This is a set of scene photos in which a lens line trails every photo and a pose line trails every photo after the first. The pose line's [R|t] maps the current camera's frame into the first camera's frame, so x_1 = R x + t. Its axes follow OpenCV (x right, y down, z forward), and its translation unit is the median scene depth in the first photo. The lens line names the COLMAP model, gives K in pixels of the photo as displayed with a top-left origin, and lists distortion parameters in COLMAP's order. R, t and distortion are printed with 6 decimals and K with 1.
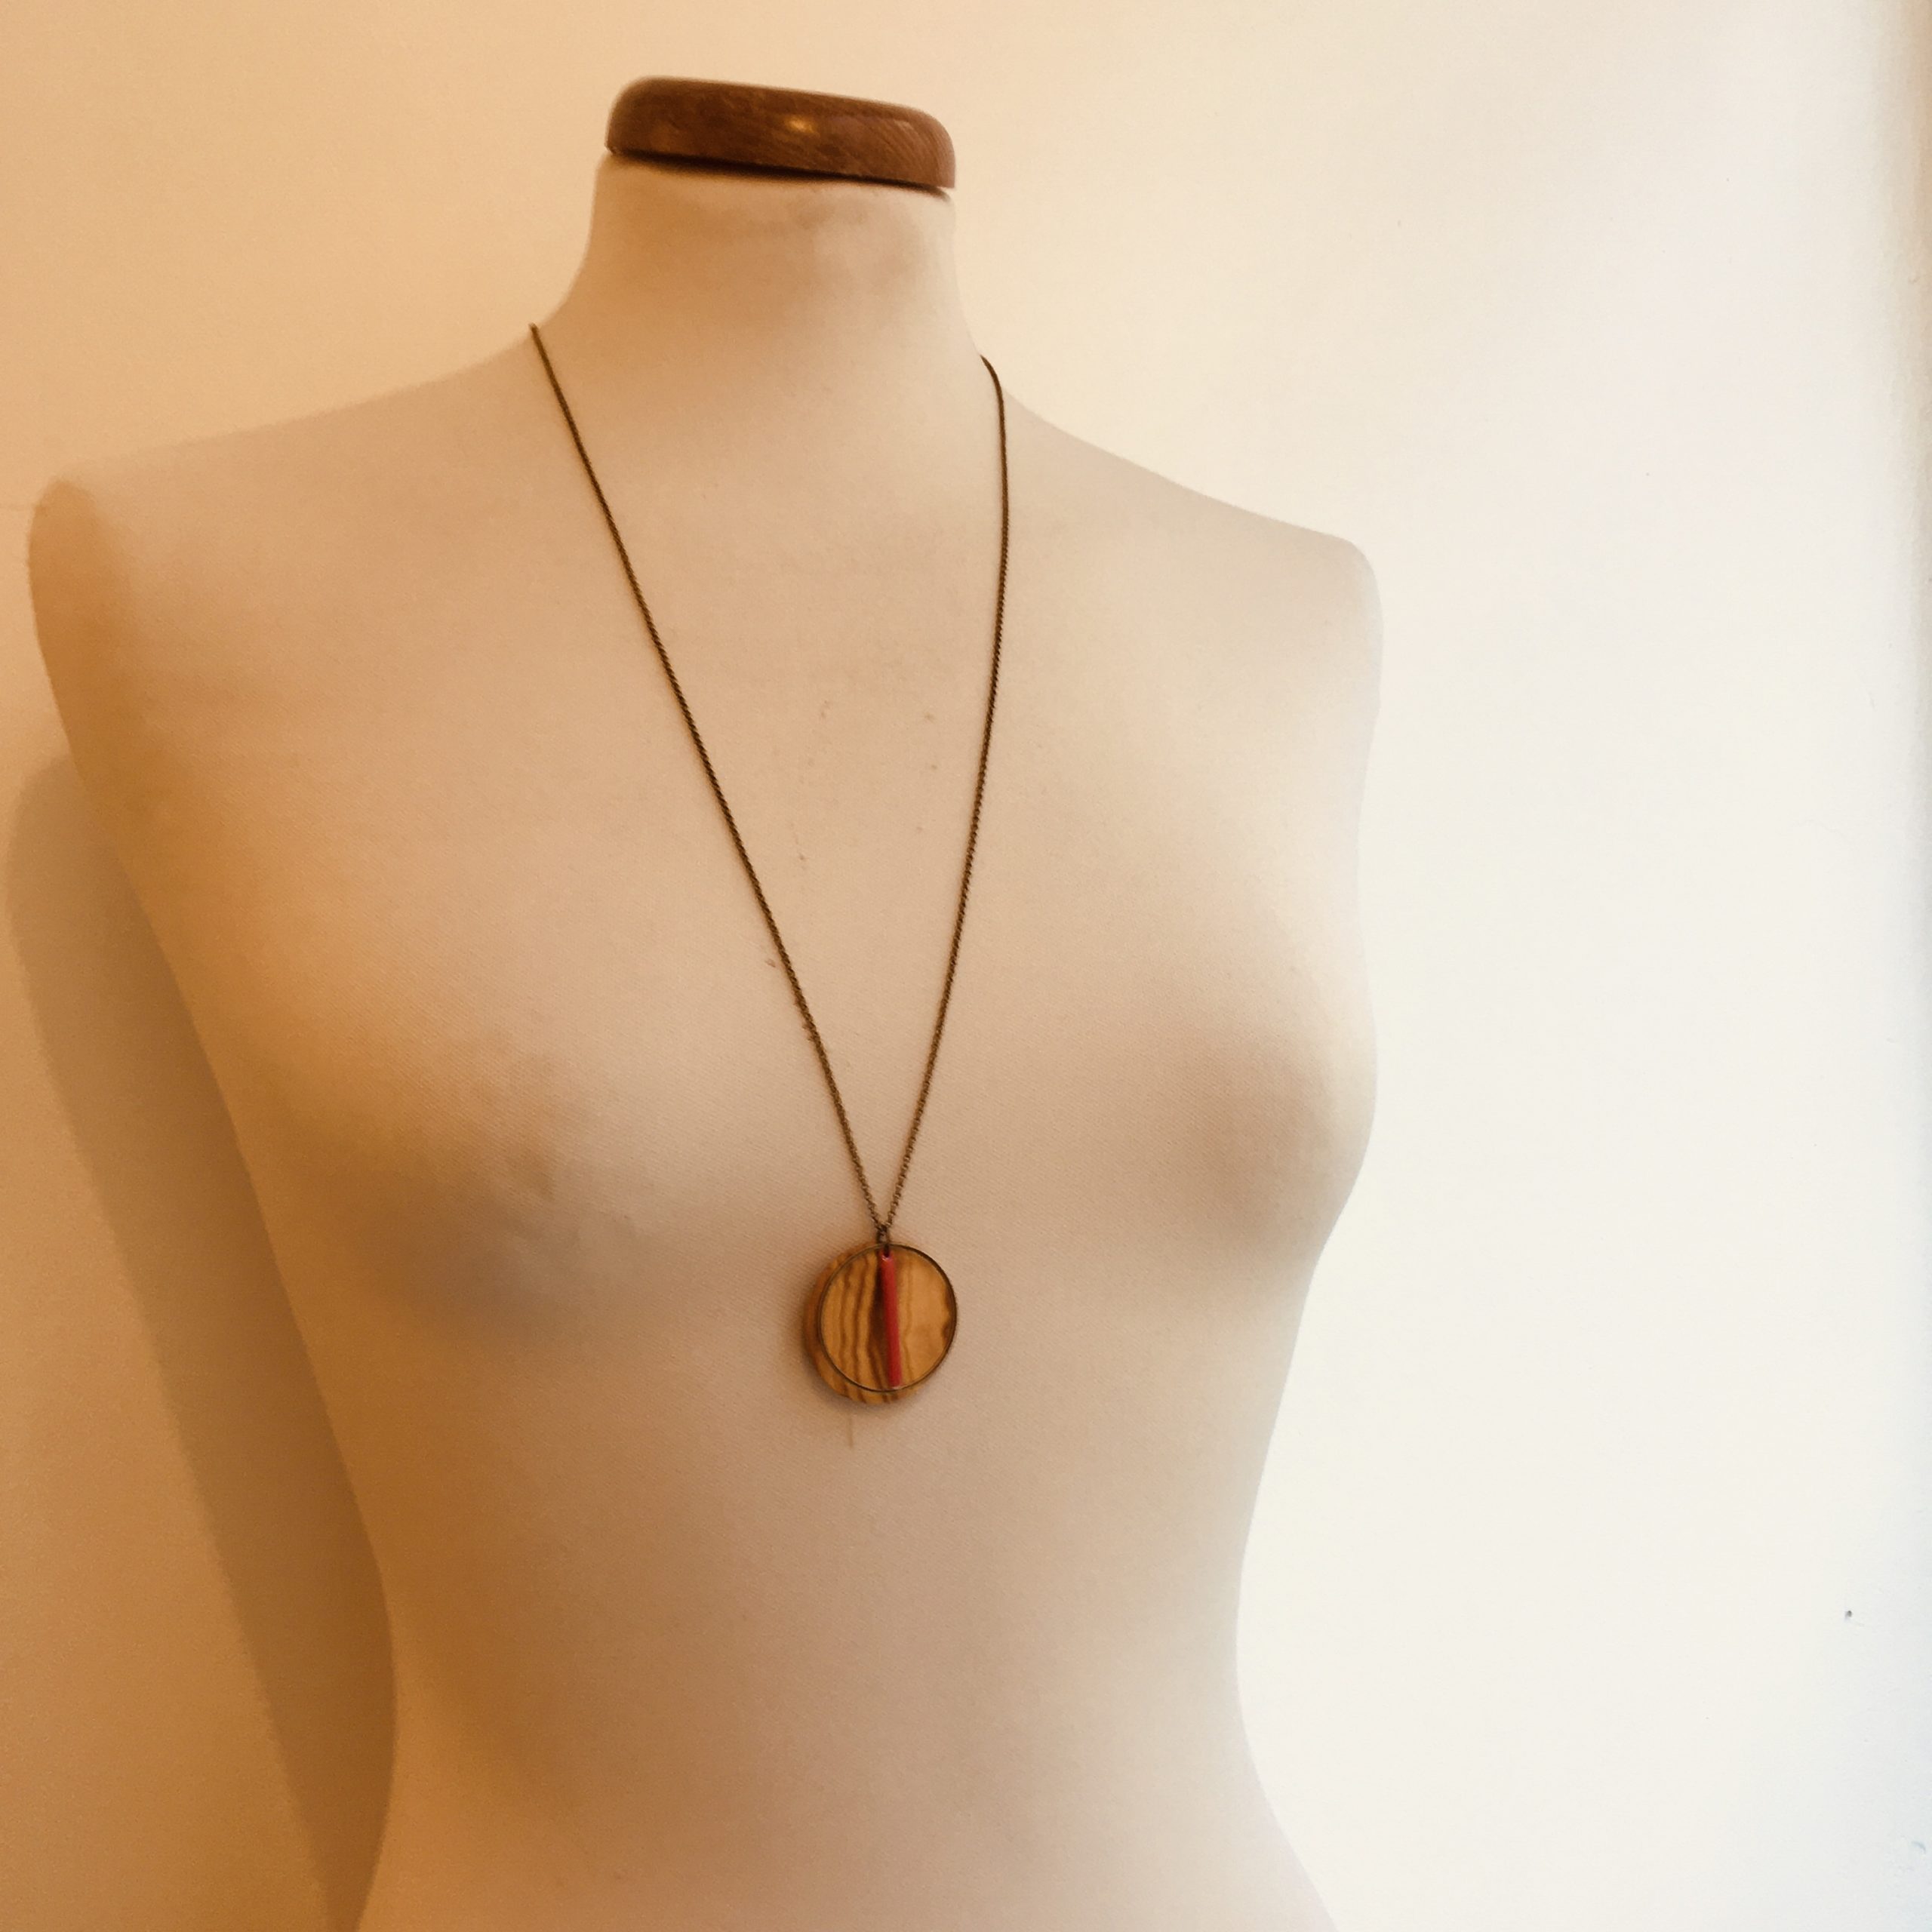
lens RADIAL K [[2419.8, 0, 966.0], [0, 2419.8, 966.0], [0, 0, 1]] dist [0.001700, -0.048217]
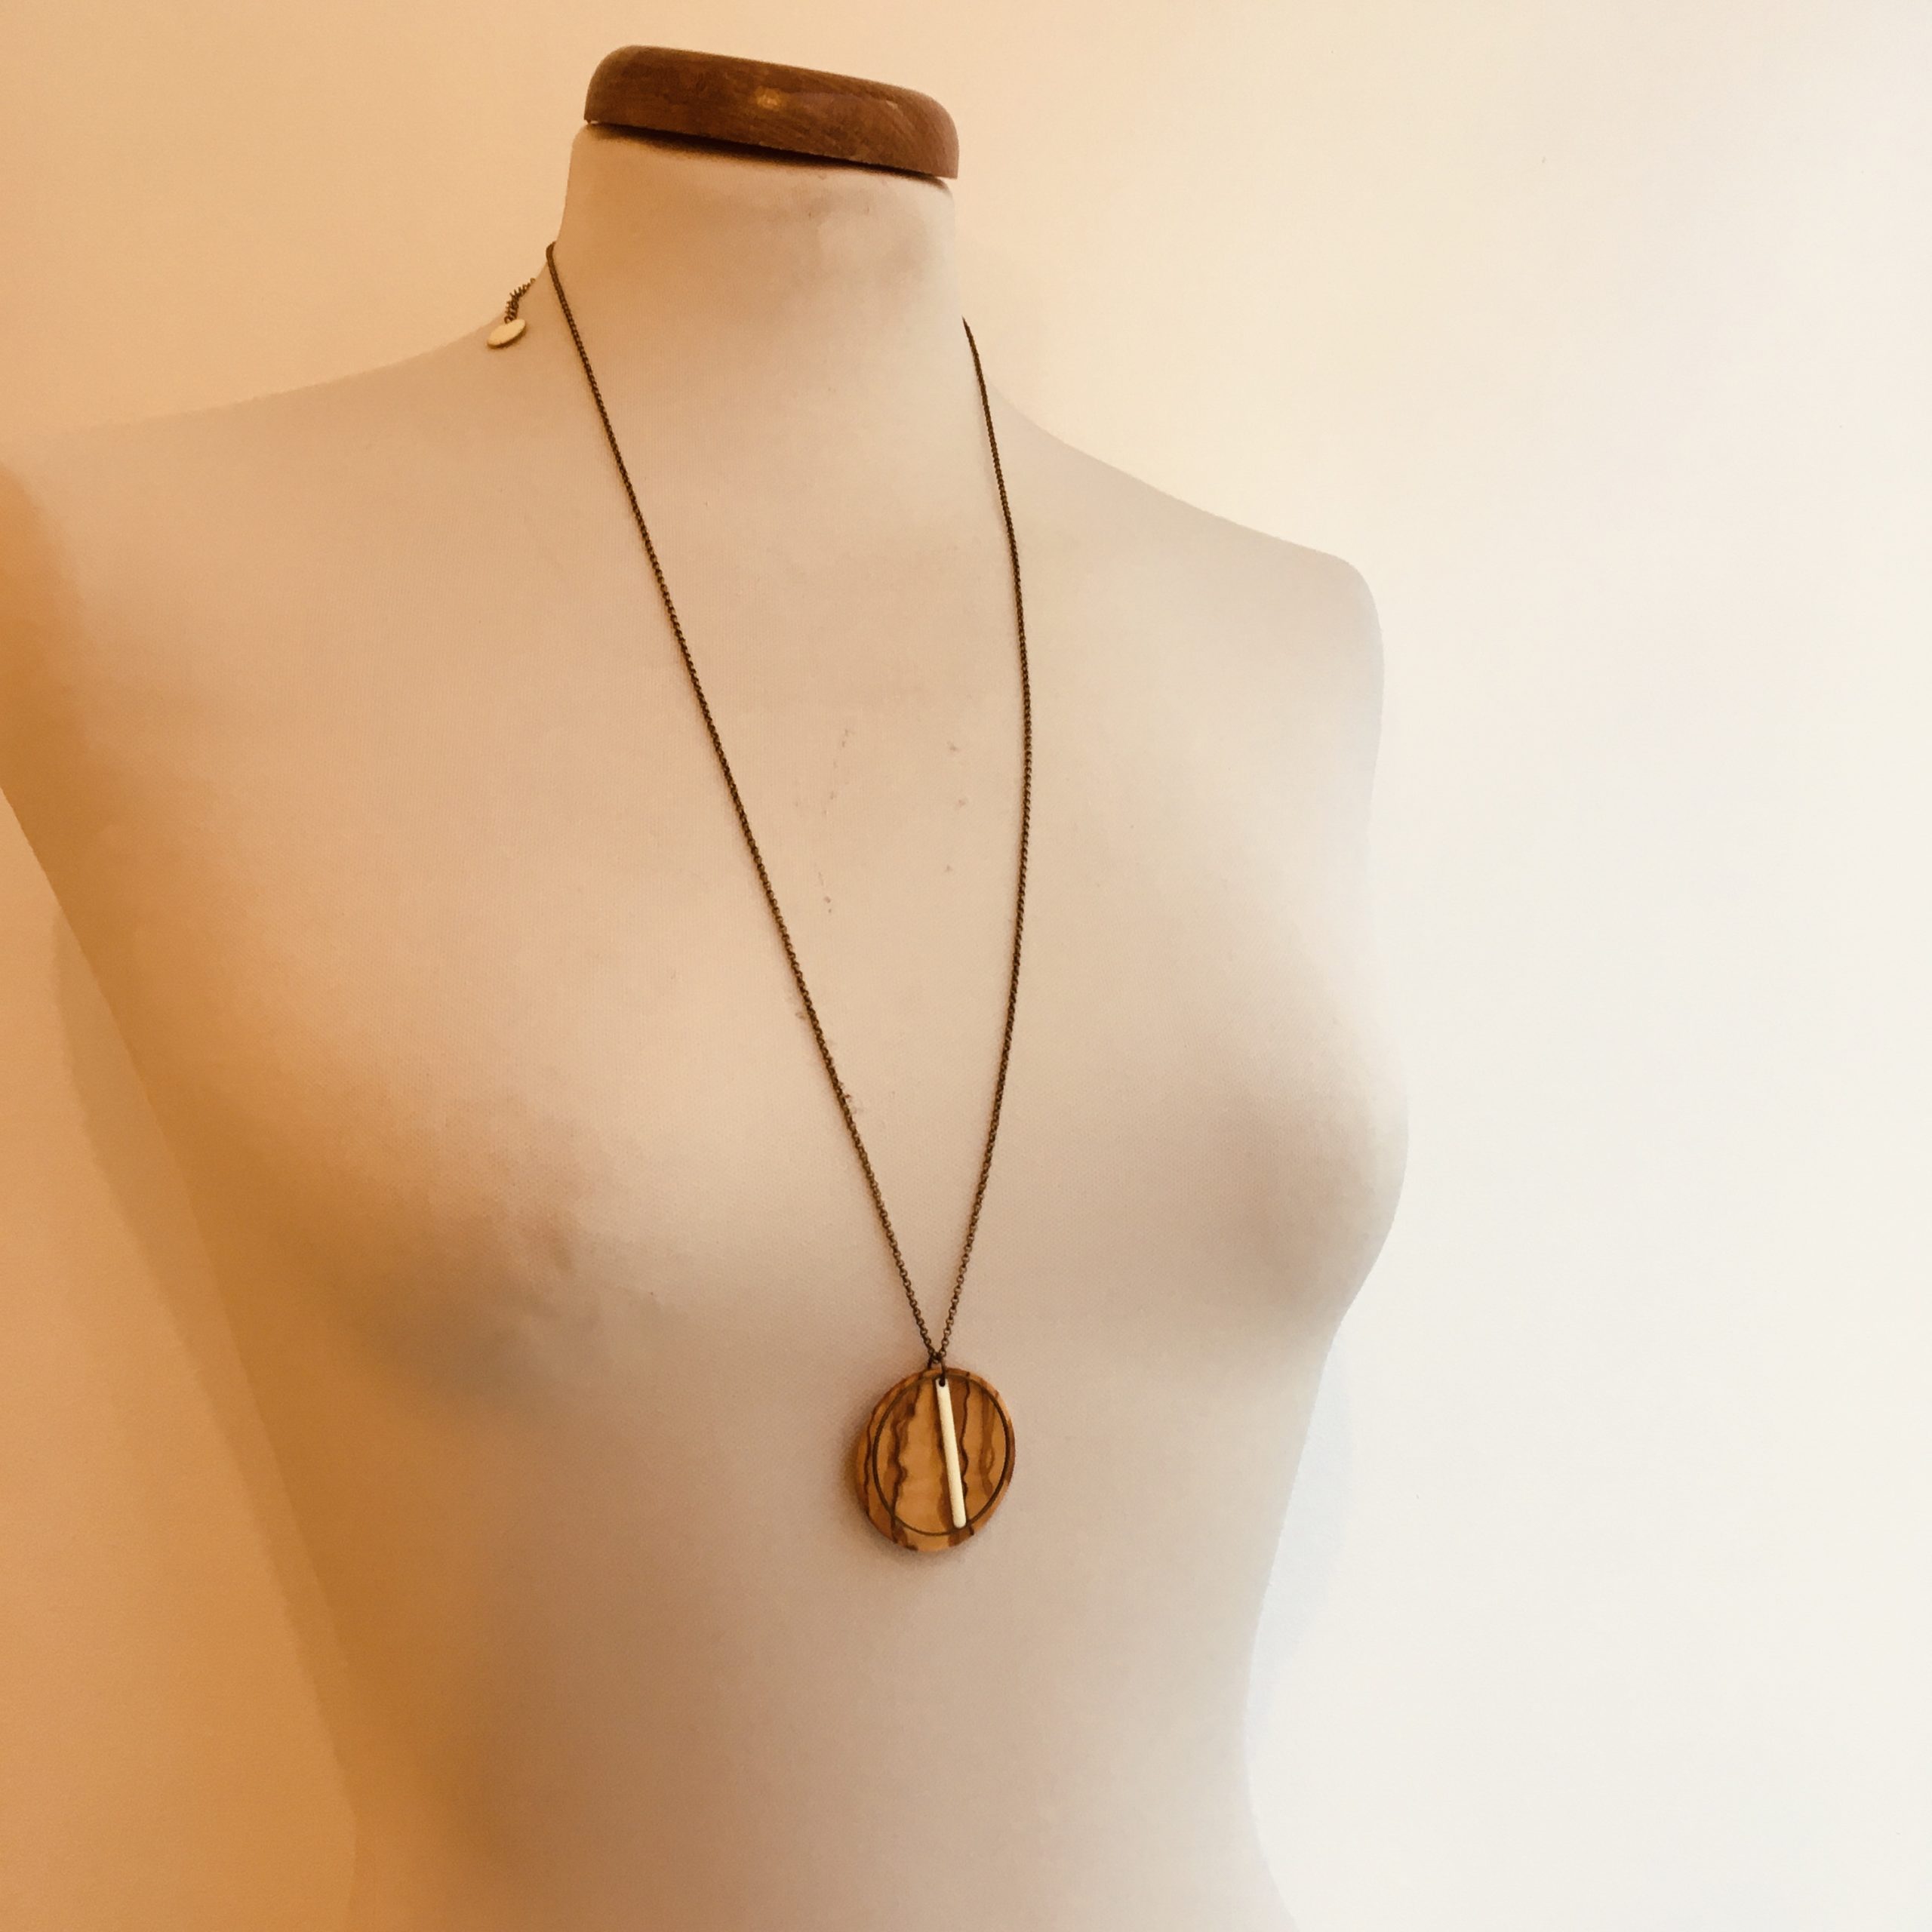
lens RADIAL K [[2419.7, 0, 977.5], [0, 2419.7, 956.6], [0, 0, 1]] dist [-0.028594, 0.020701]
pose [[0.995005, 0.008937, 0.099424, -0.092129], [-0.010217, 0.999871, 0.012367, -0.031351], [-0.099300, -0.013321, 0.994968, 0.062299]]
